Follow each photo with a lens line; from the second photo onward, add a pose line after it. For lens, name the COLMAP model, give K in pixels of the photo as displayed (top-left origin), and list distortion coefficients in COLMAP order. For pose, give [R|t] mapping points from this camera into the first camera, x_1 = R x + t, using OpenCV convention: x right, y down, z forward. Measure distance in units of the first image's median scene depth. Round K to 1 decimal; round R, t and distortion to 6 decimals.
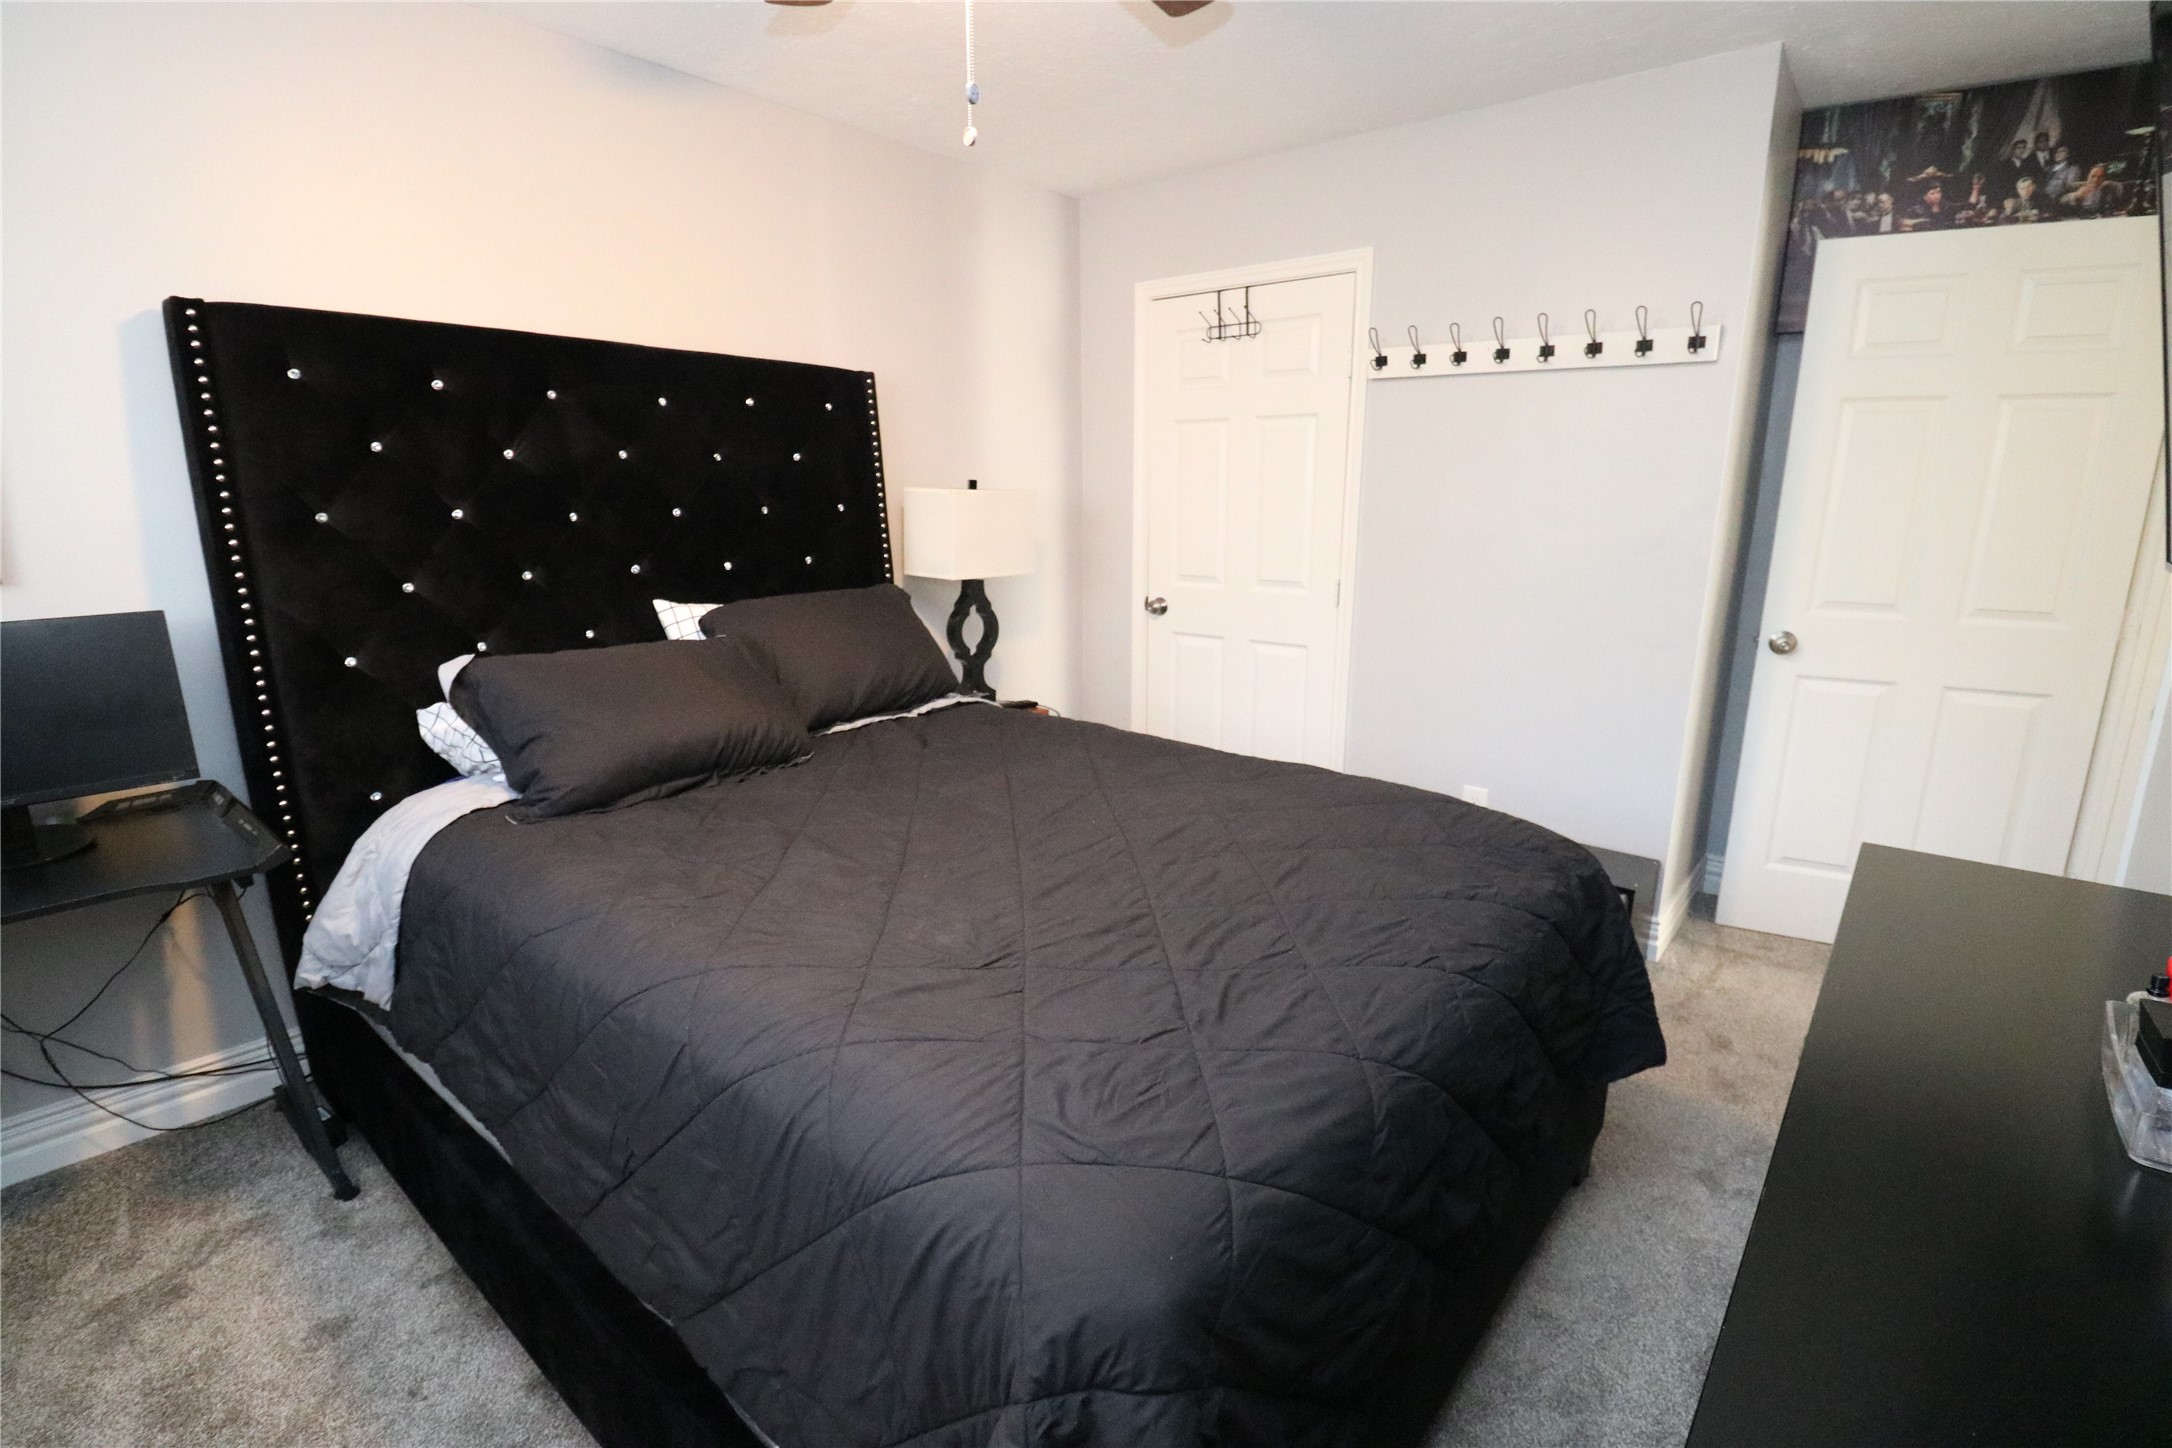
lens RADIAL K [[1009.8, 0, 1104.5], [0, 1009.8, 727.7], [0, 0, 1]] dist [-0.007894, -0.007759]
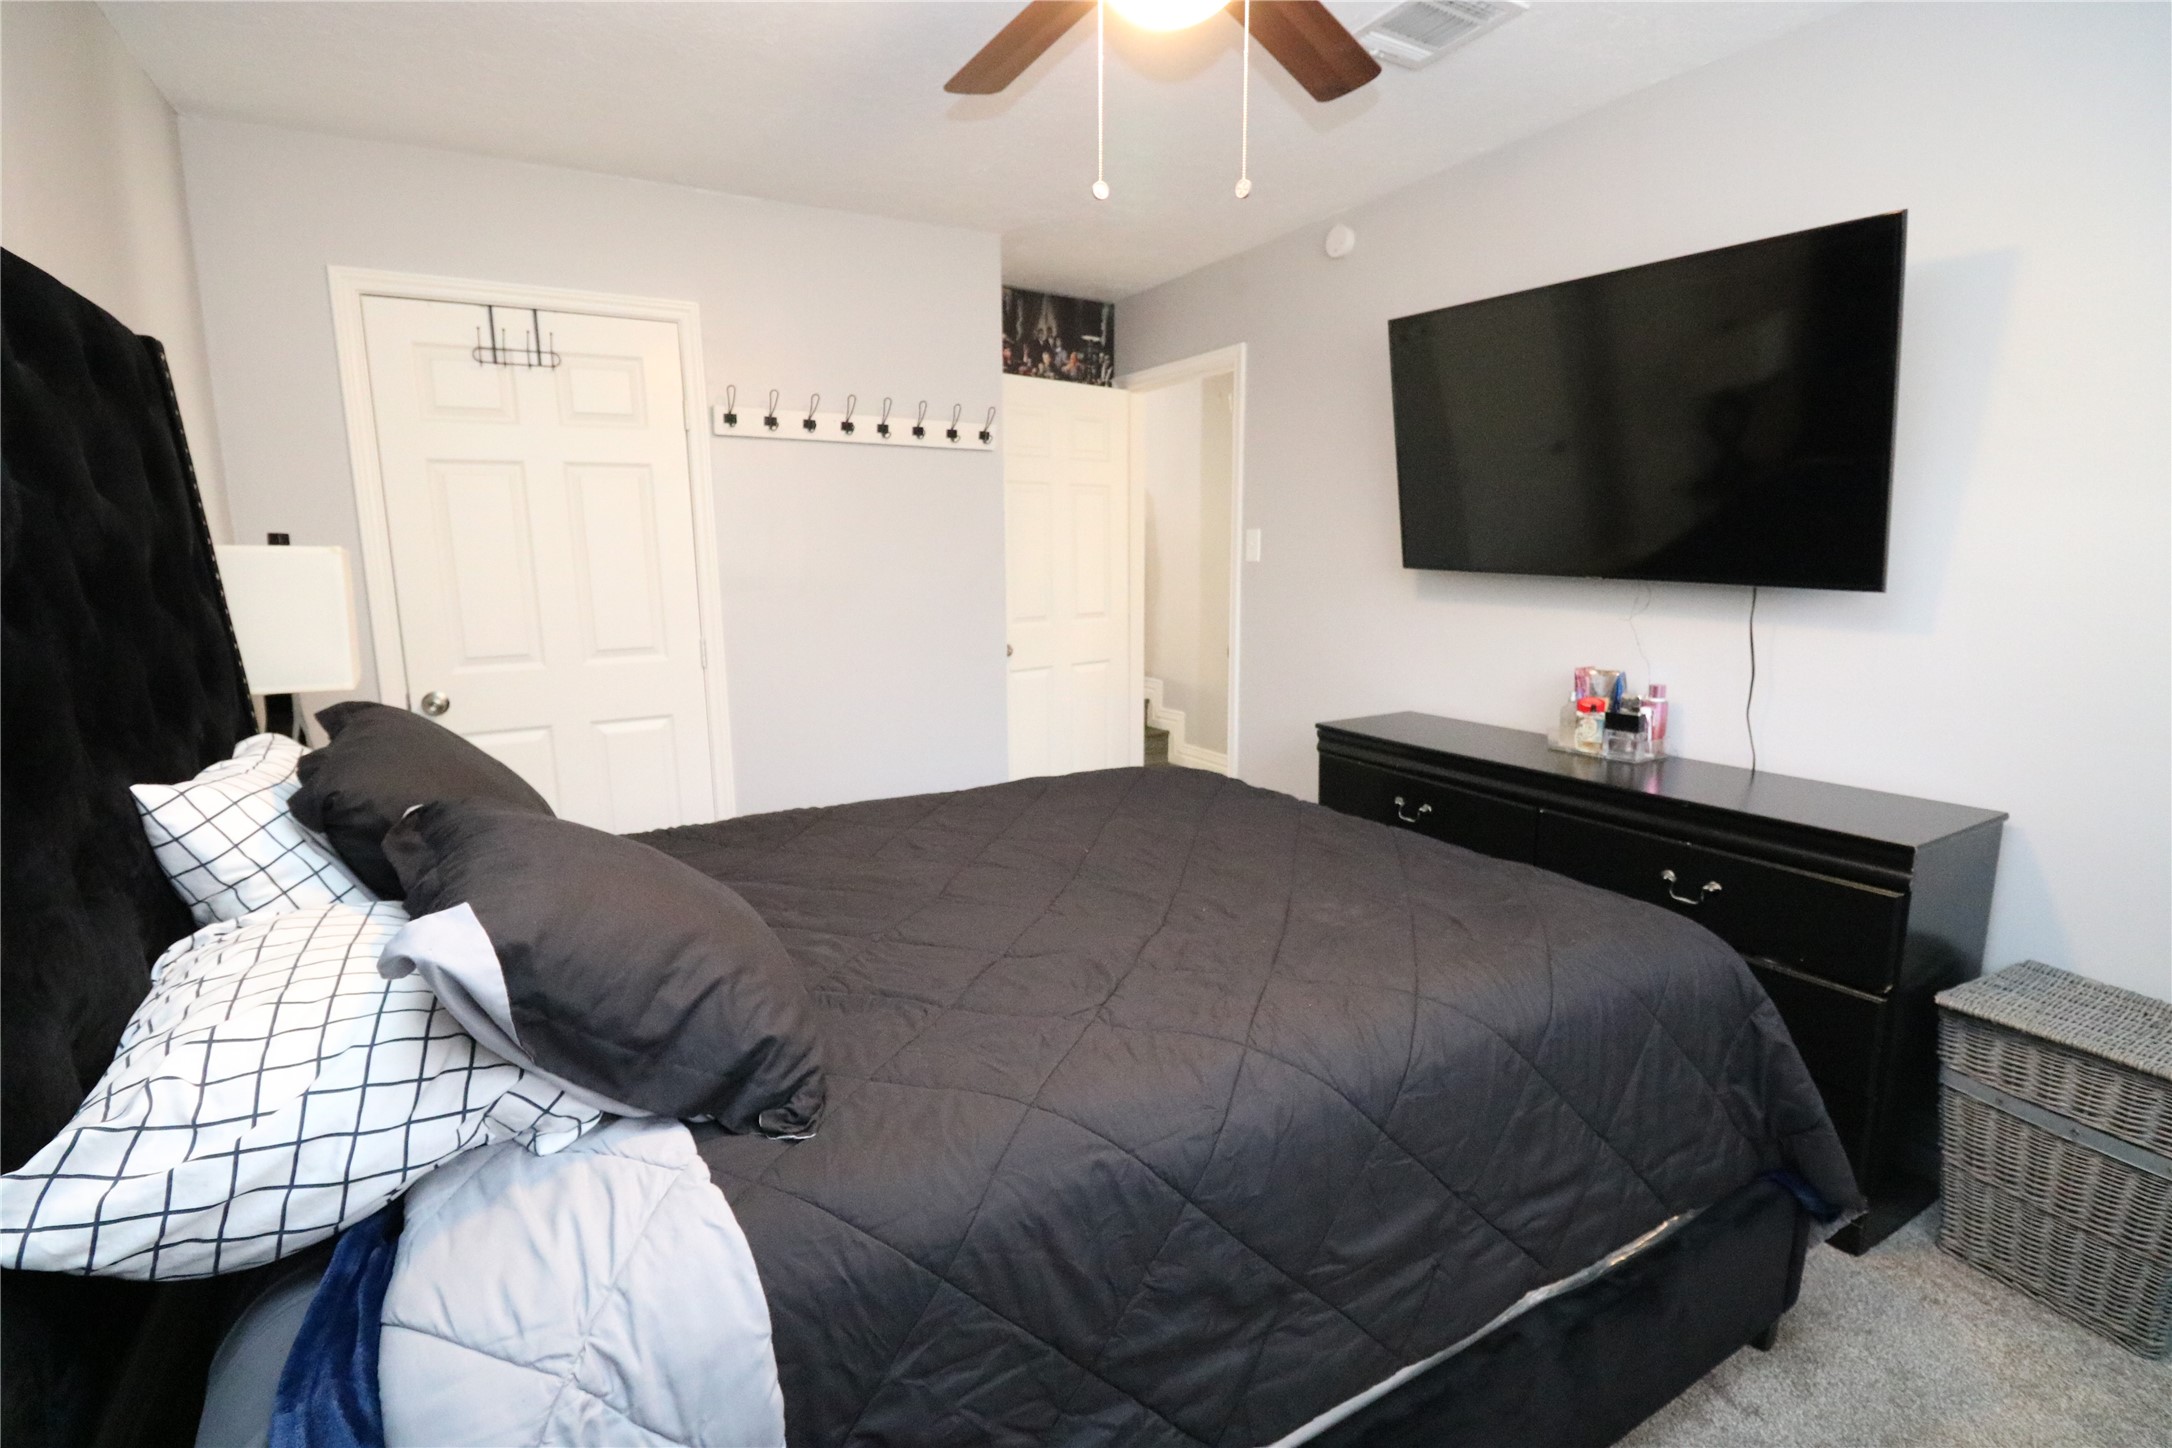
lens RADIAL K [[1009.8, 0, 1103.1], [0, 1009.8, 724.0], [0, 0, 1]] dist [-0.007894, -0.007759]
pose [[0.352774, -0.162674, 0.921460, -0.654055], [0.225373, 0.970553, 0.085058, -0.081415], [-0.908162, 0.177666, 0.379048, 0.389563]]
